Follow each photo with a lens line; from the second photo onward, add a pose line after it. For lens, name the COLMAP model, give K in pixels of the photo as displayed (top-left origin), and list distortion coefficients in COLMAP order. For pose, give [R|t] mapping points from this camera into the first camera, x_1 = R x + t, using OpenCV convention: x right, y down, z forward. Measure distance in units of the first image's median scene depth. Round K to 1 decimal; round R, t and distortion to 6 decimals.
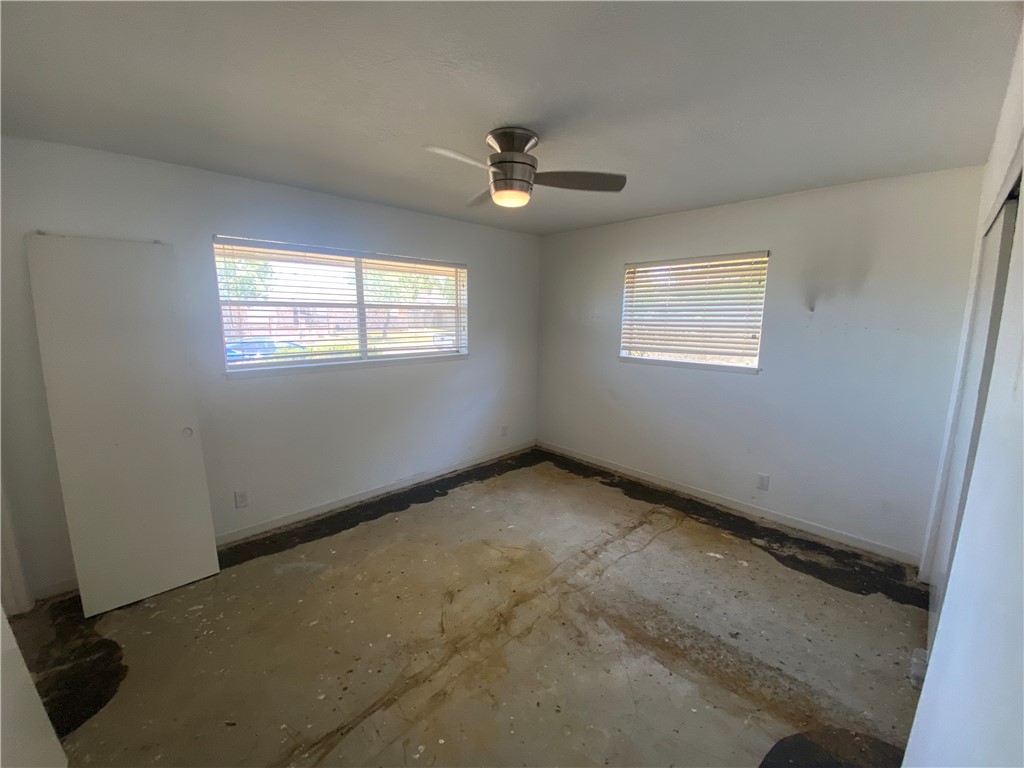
lens RADIAL K [[419.8, 0, 510.4], [0, 419.8, 379.7], [0, 0, 1]] dist [0.008675, -0.012326]
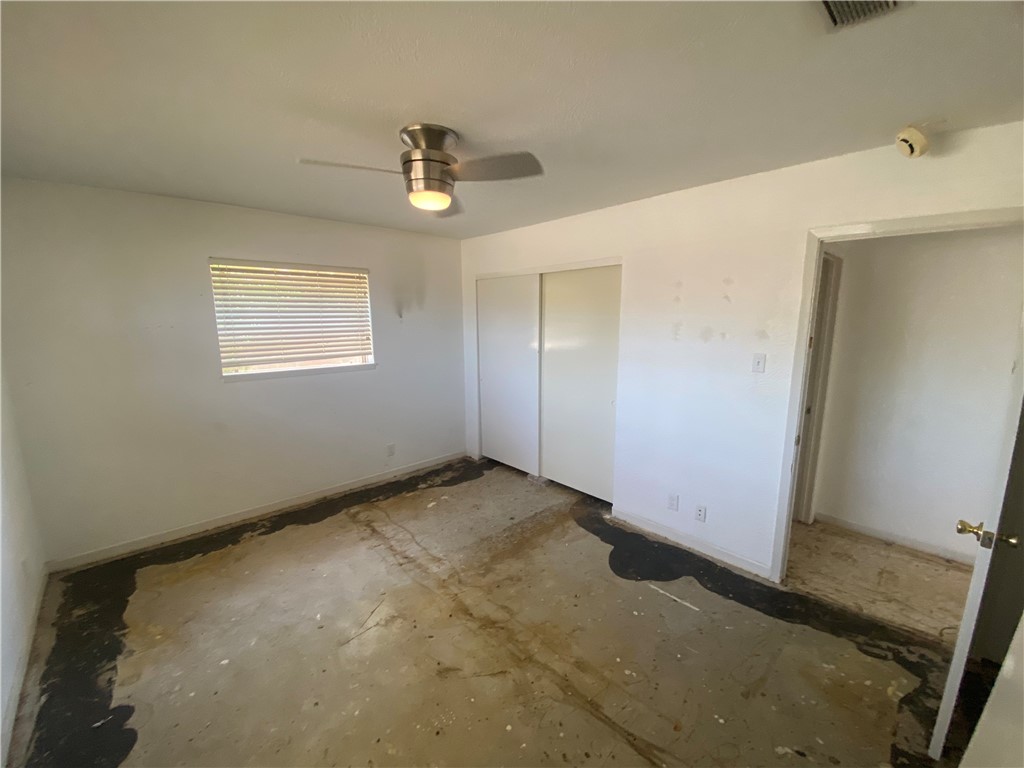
lens RADIAL K [[419.8, 0, 509.0], [0, 419.8, 381.3], [0, 0, 1]] dist [0.008675, -0.012326]
pose [[0.014041, -0.168501, 0.985602, -0.702489], [0.166271, 0.972369, 0.163870, -0.124453], [-0.985980, 0.161576, 0.041670, 0.619910]]
